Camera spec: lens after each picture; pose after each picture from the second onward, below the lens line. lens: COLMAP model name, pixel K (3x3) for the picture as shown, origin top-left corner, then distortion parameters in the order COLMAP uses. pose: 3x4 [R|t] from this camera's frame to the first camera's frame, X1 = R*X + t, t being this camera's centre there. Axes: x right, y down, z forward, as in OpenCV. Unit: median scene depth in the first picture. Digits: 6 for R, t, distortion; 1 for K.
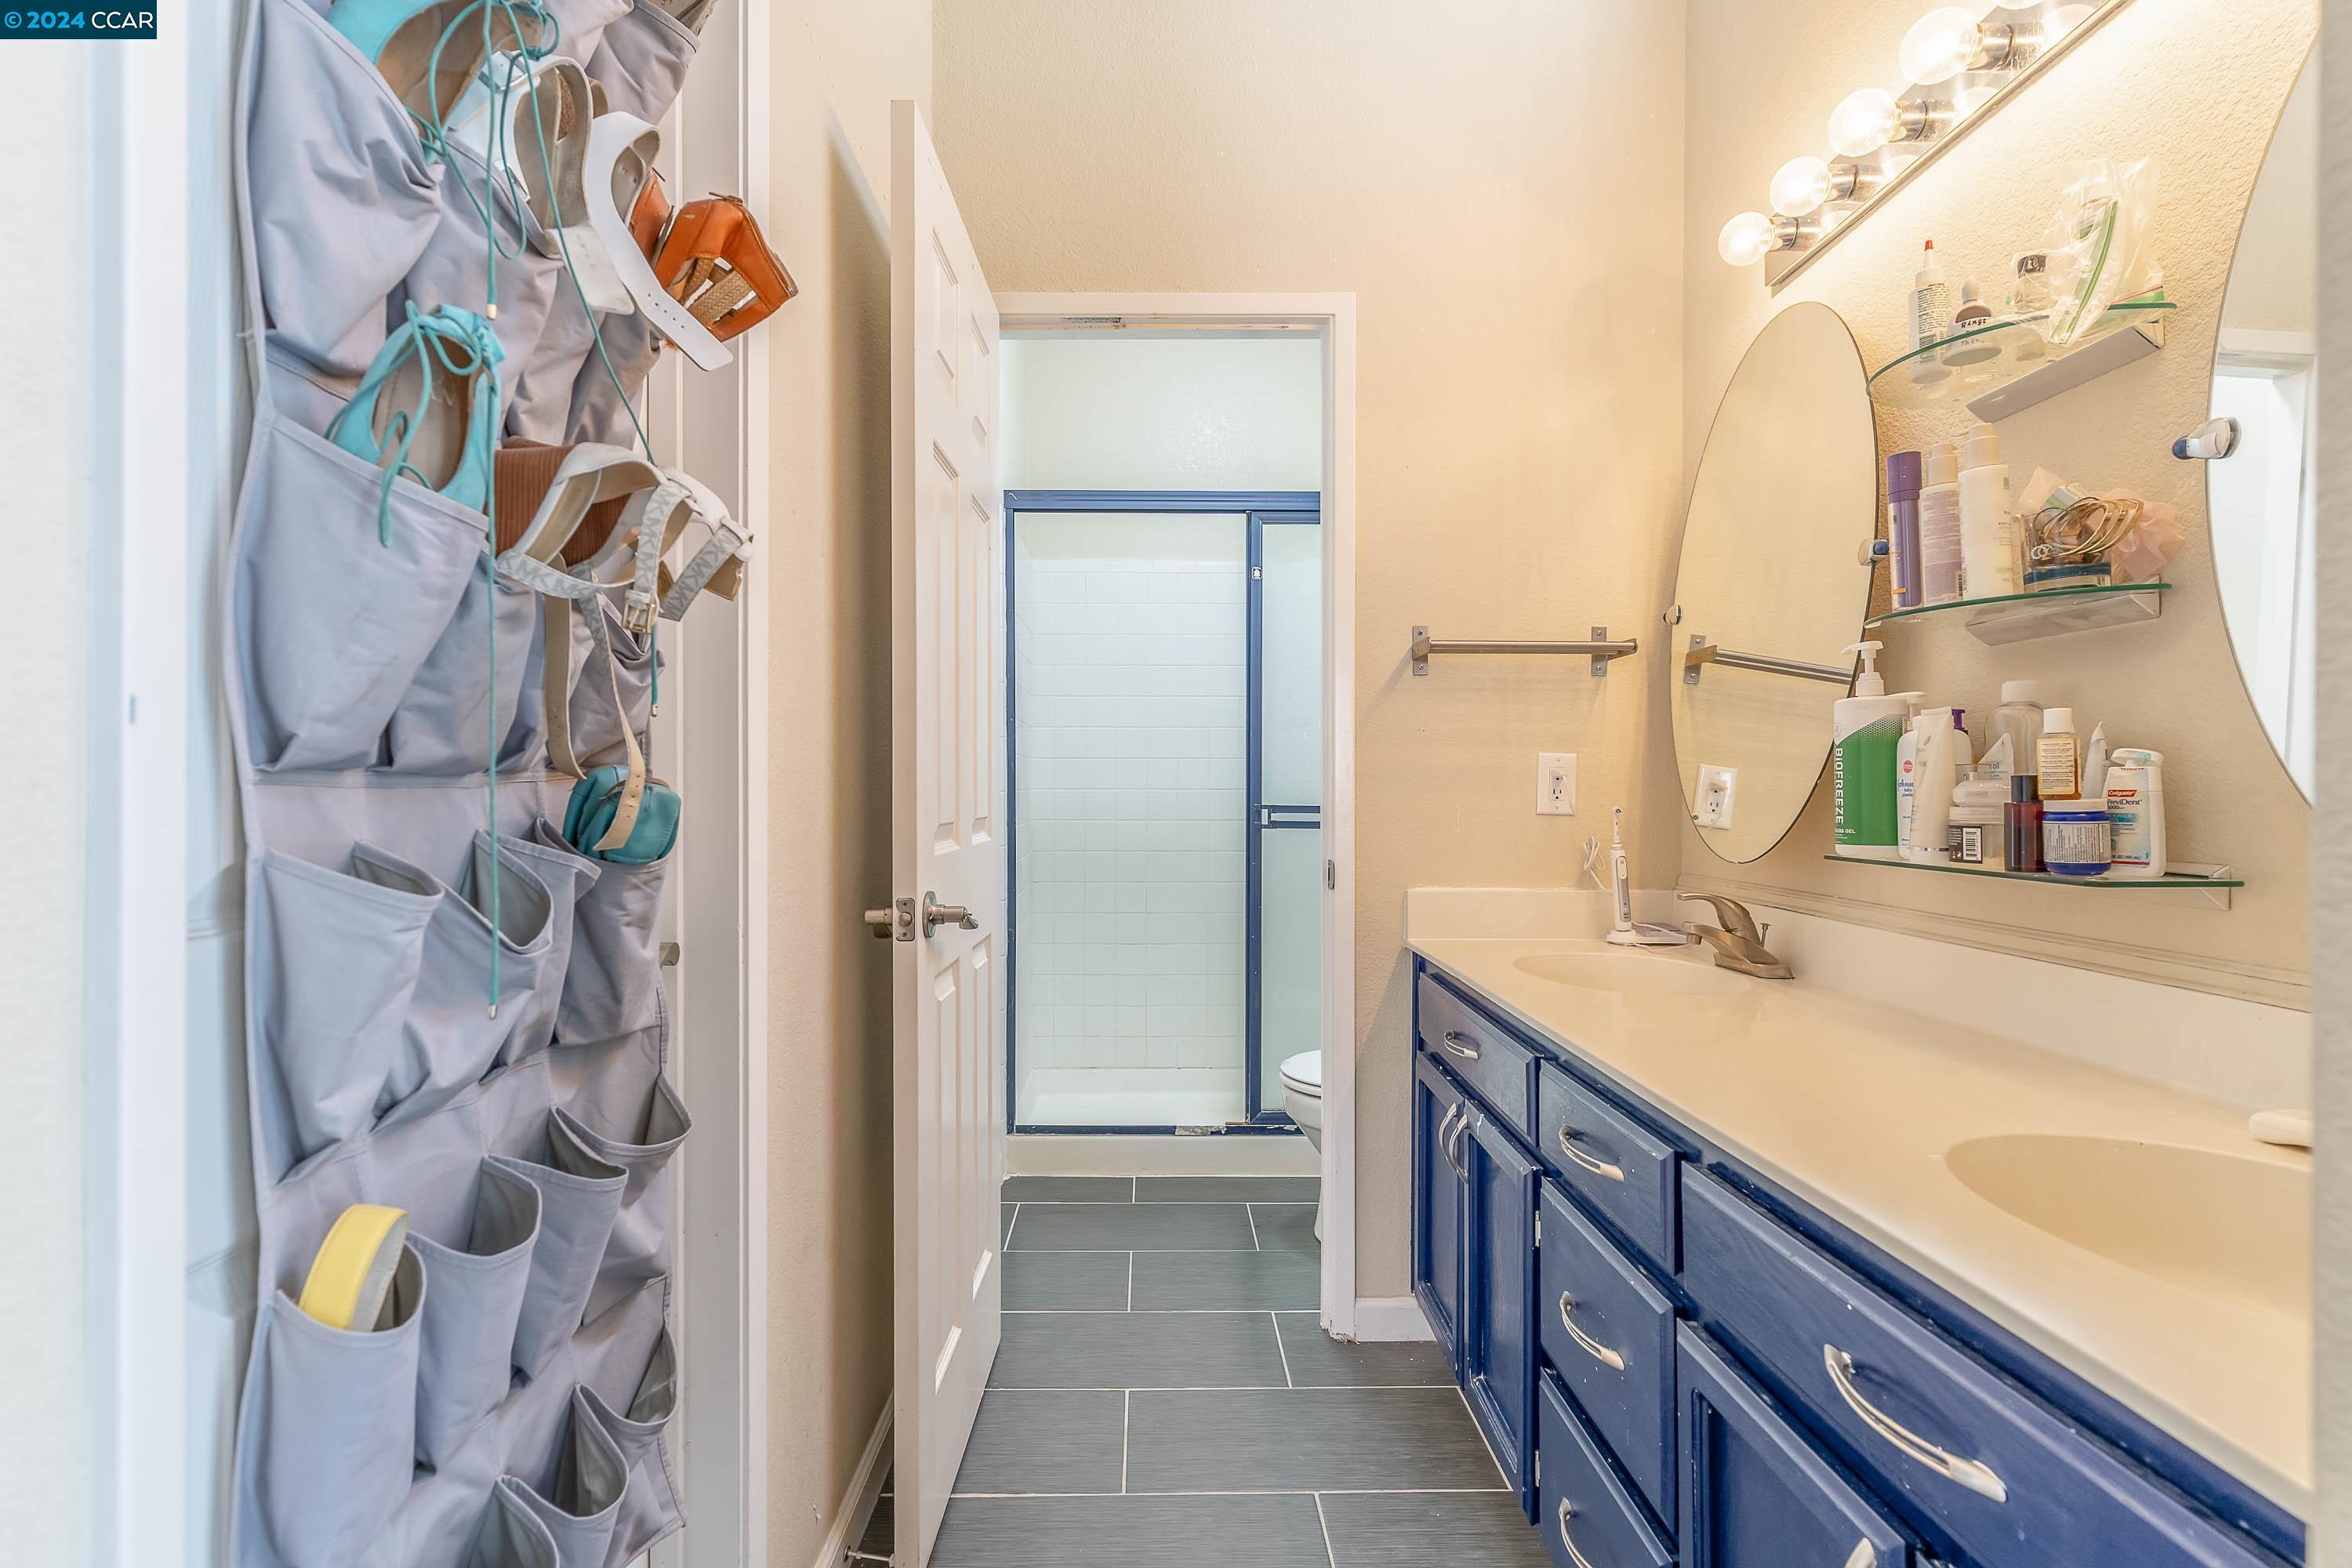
lens RADIAL K [[1150.5, 0, 1171.4], [0, 1150.5, 791.6], [0, 0, 1]] dist [0.012458, -0.000010]
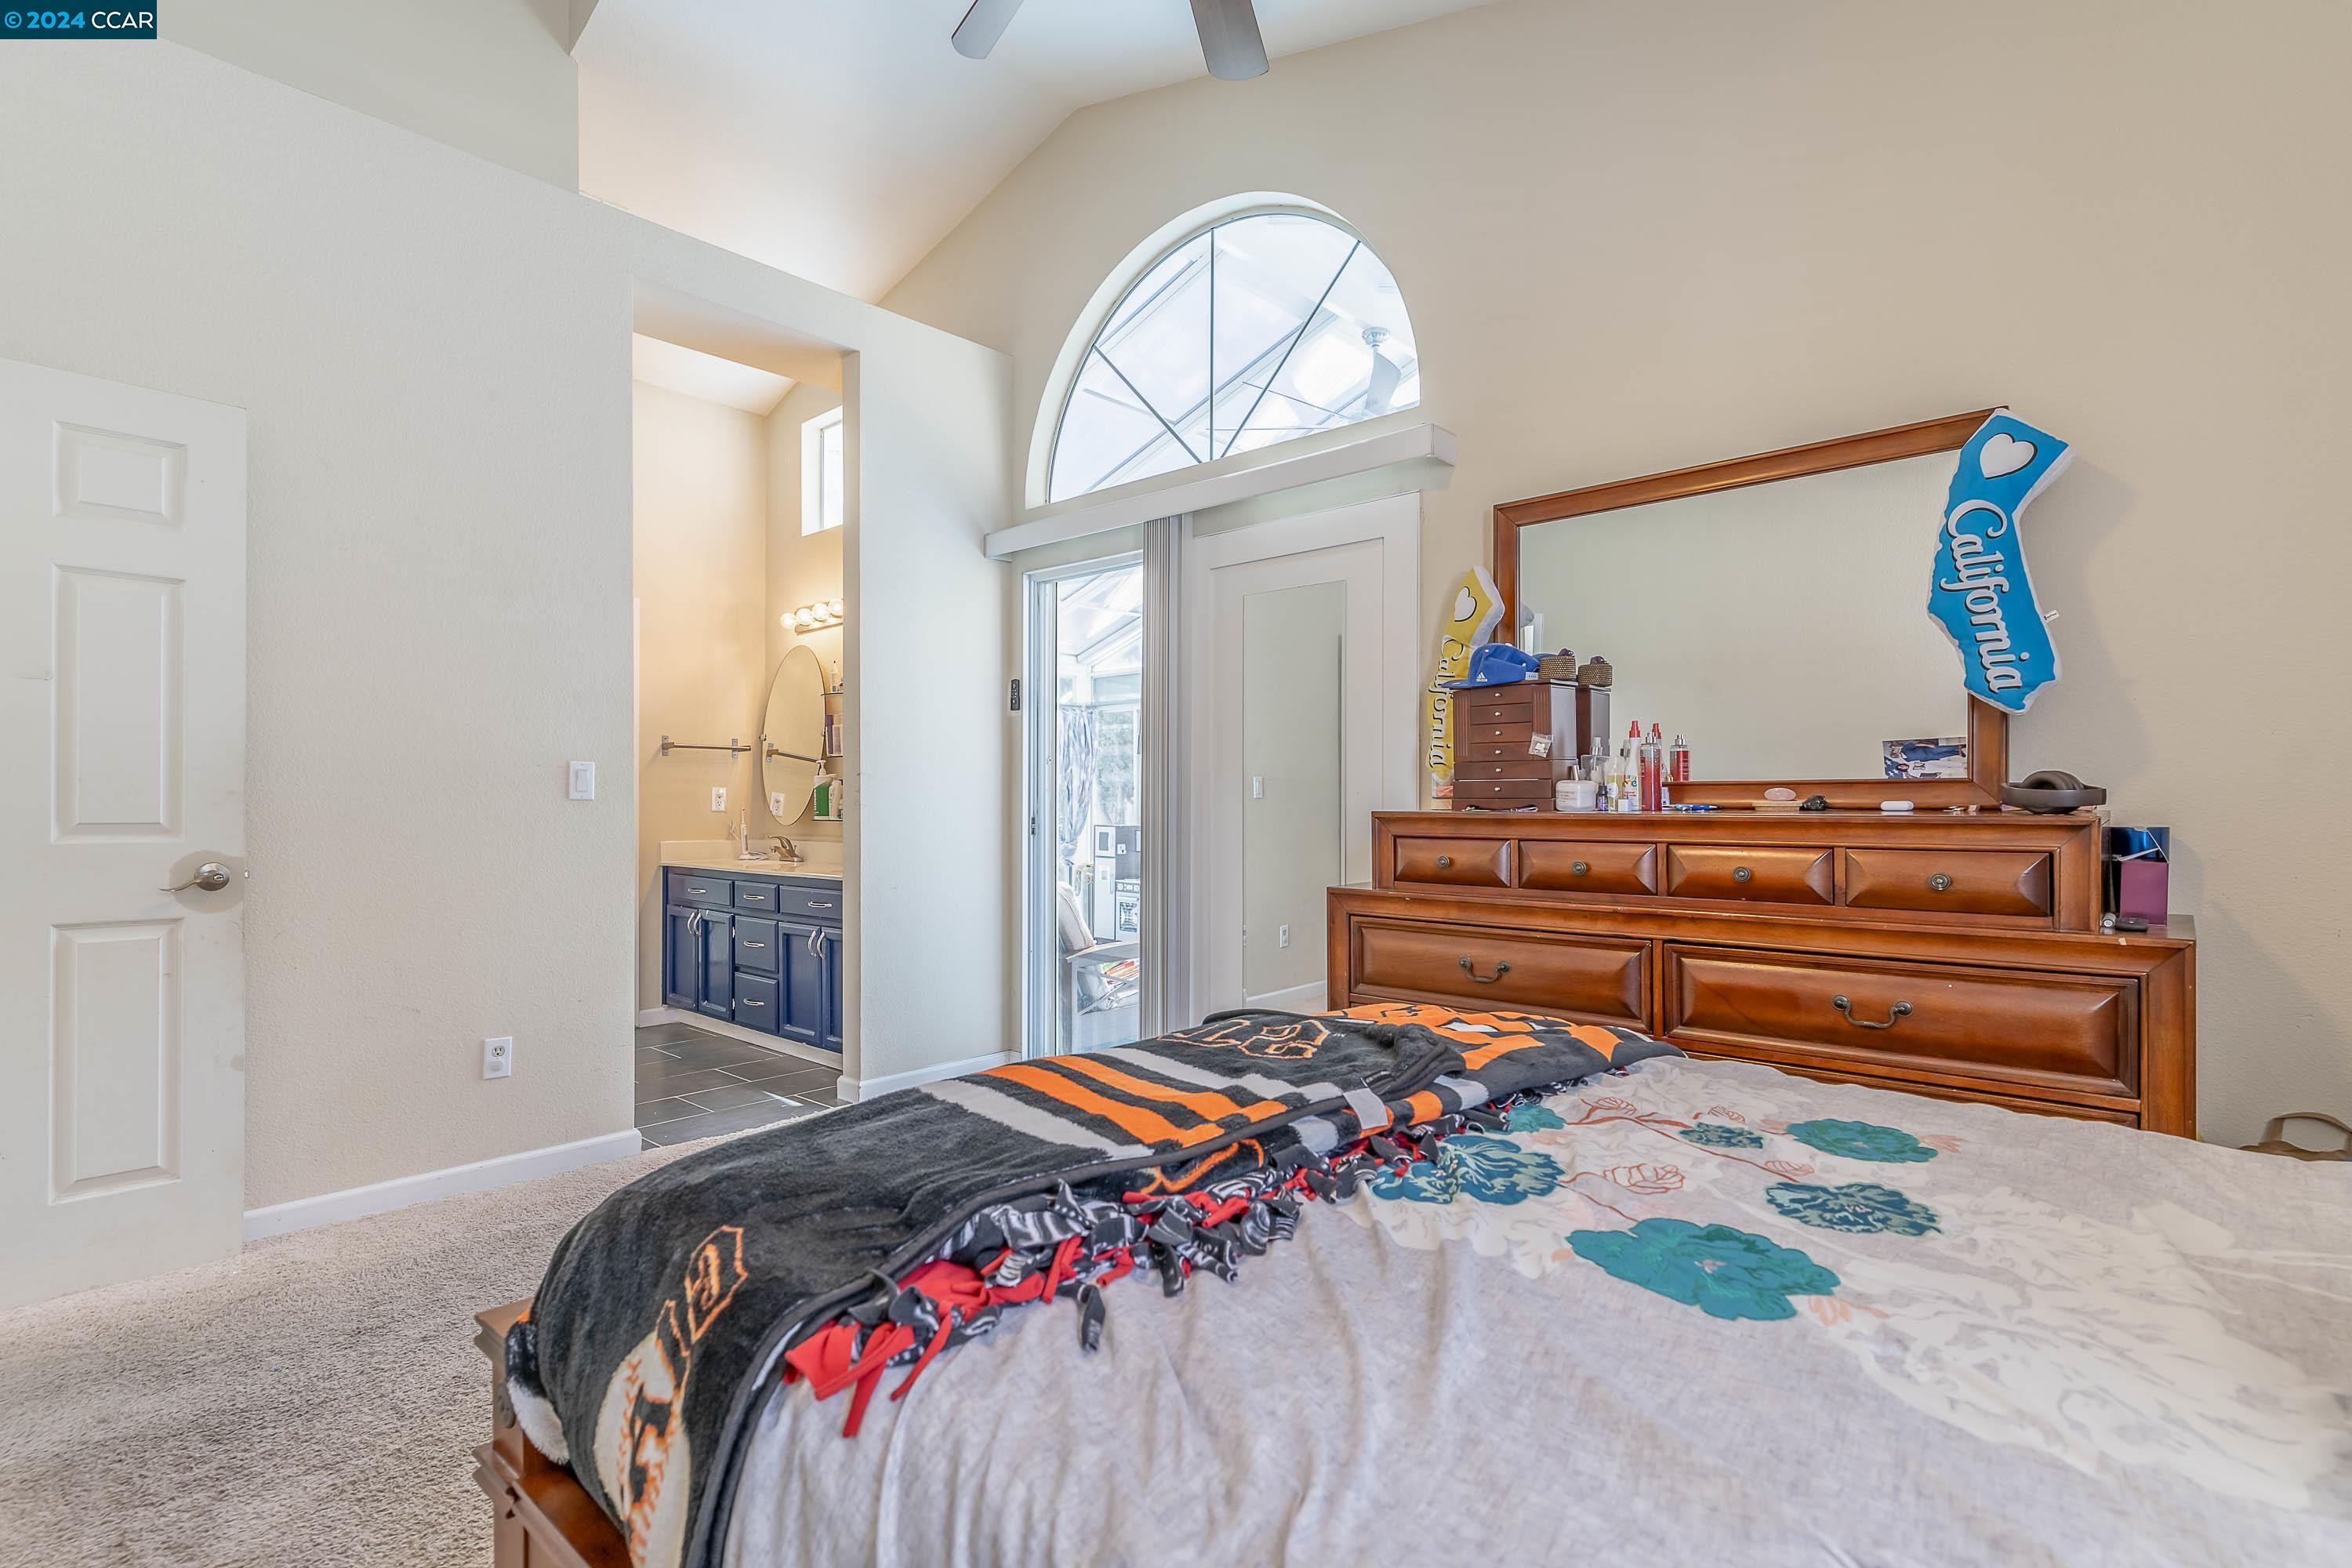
lens RADIAL K [[1118.7, 0, 1162.4], [0, 1118.7, 788.6], [0, 0, 1]] dist [0.001376, -0.000138]
pose [[0.684217, 0.002944, 0.729272, -1.324417], [0.004099, 0.999961, -0.007883, -0.009878], [-0.729267, 0.008383, 0.684178, -2.352232]]
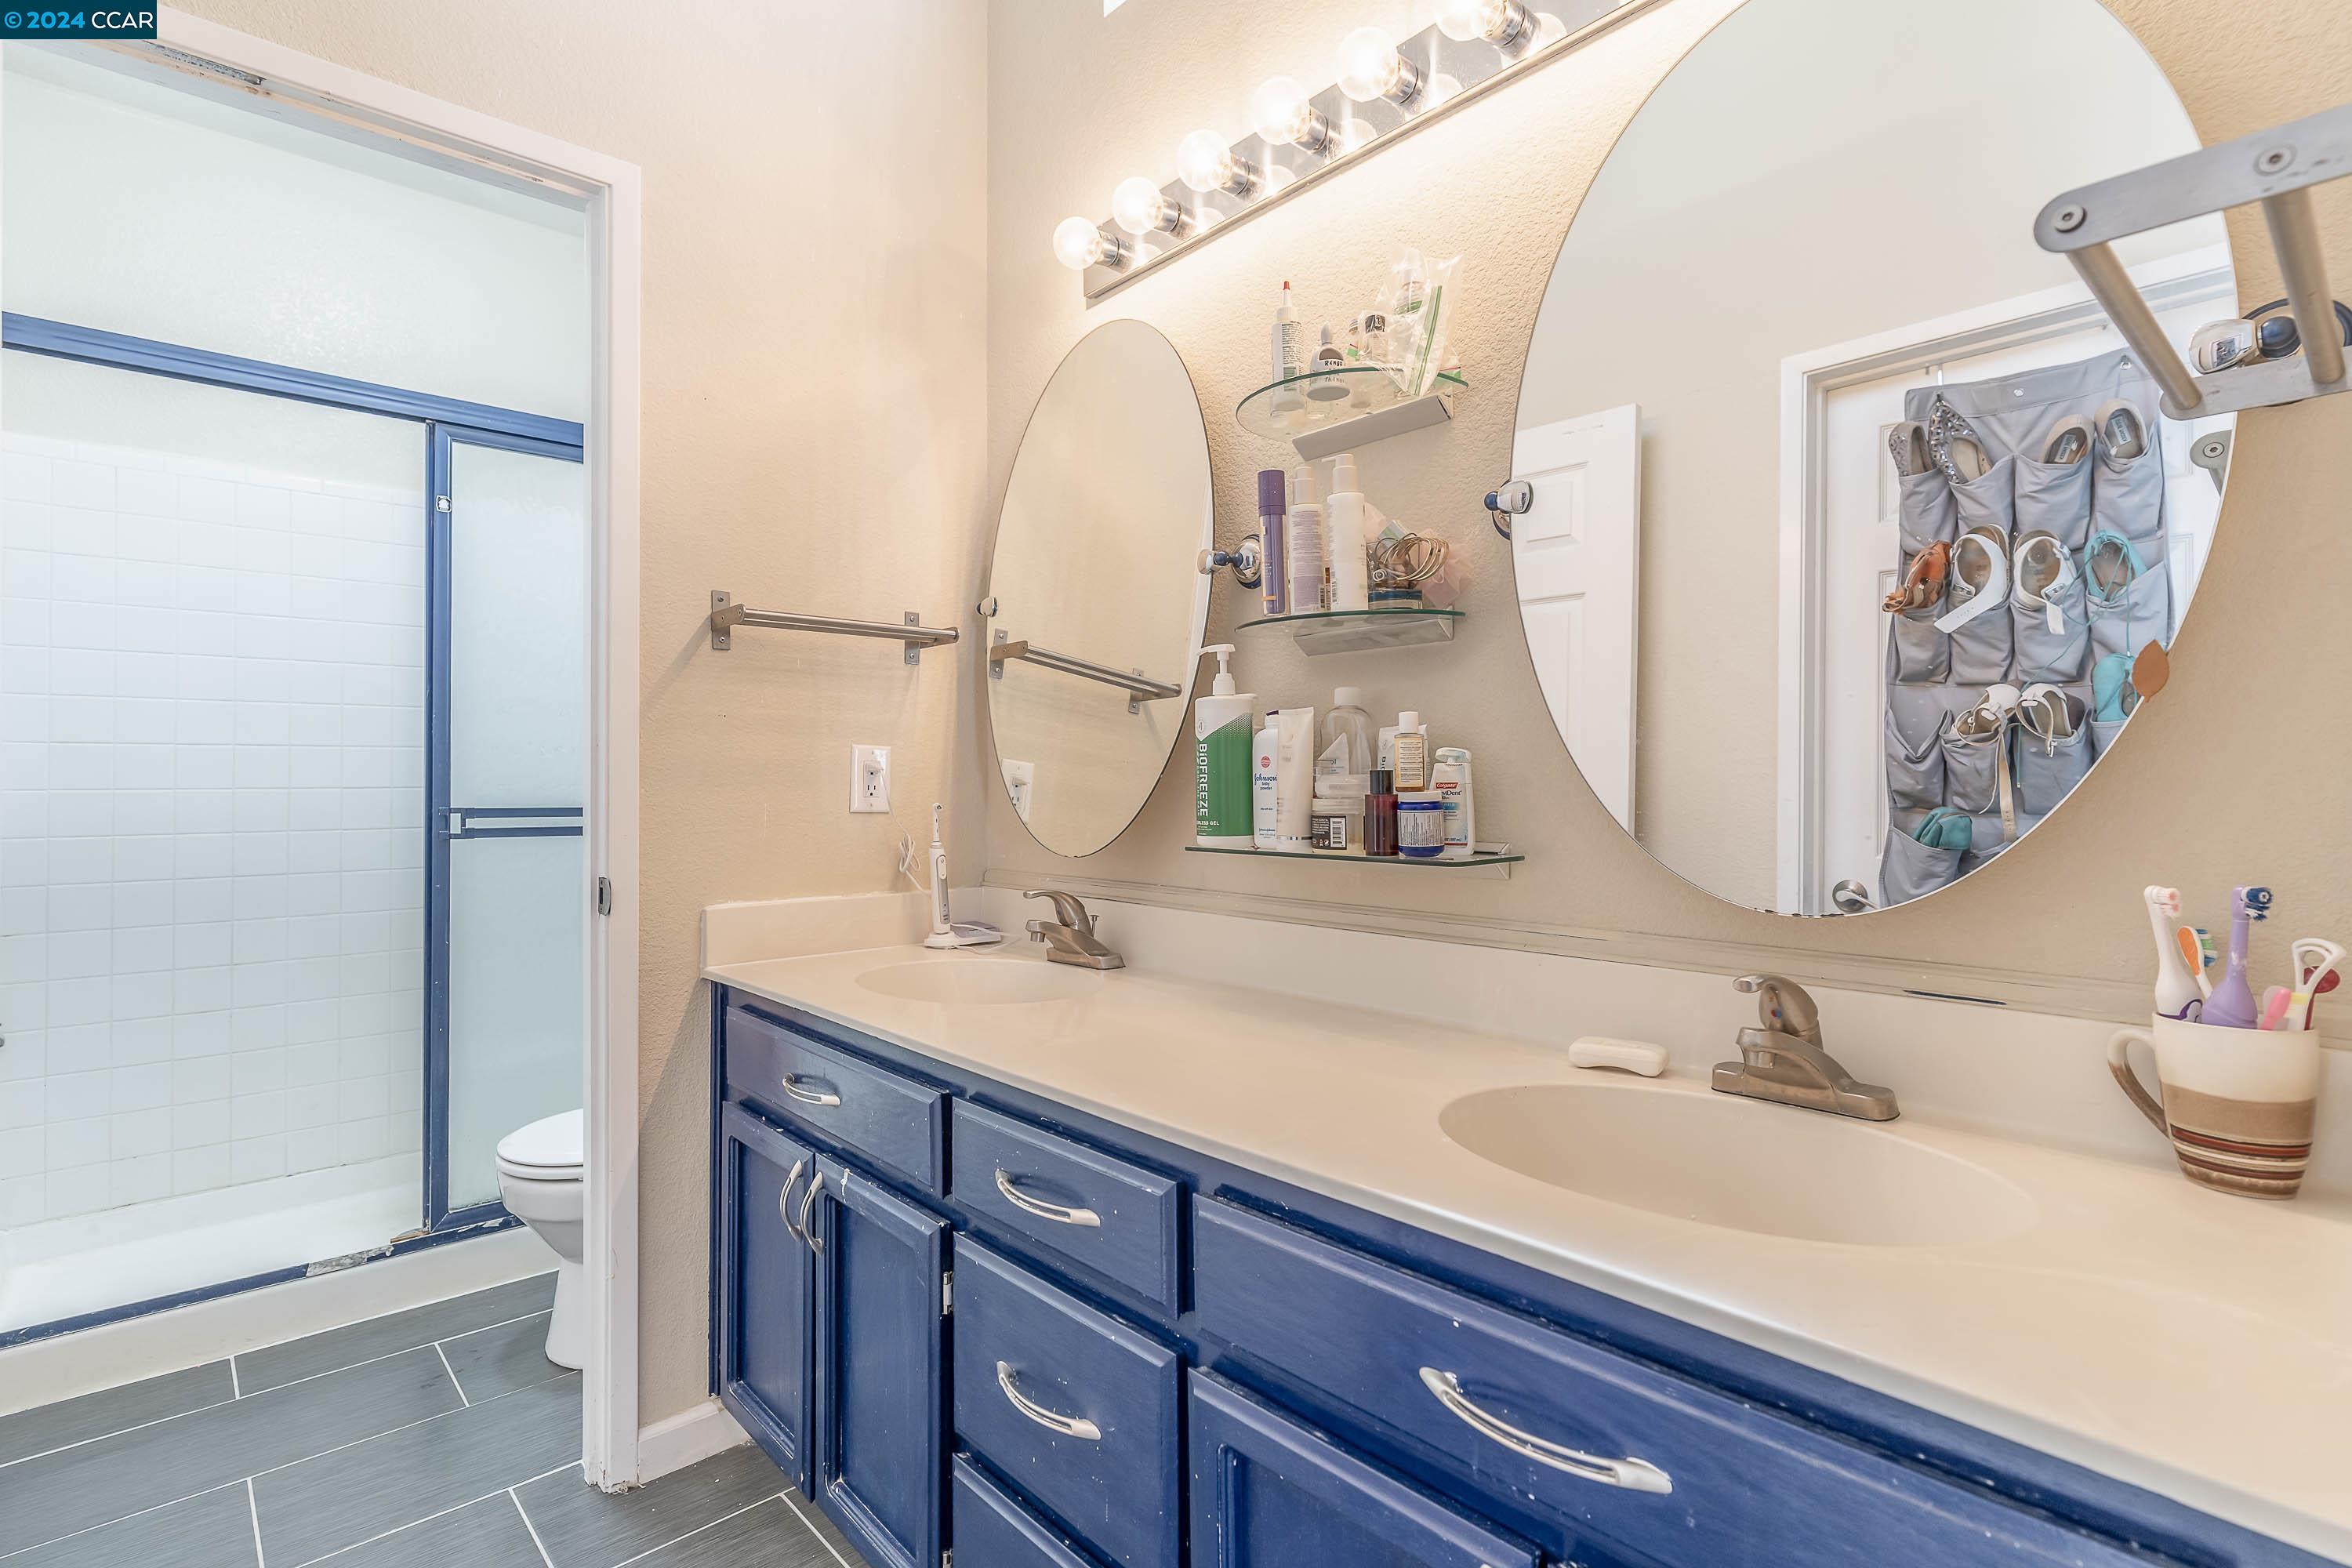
lens RADIAL K [[1127.9, 0, 1162.0], [0, 1127.9, 768.3], [0, 0, 1]] dist [0.004311, 0.001411]
pose [[0.752937, 0.002931, 0.658086, -0.130631], [0.007462, 0.999888, -0.012992, -0.002824], [-0.658051, 0.014693, 0.752830, 0.274304]]
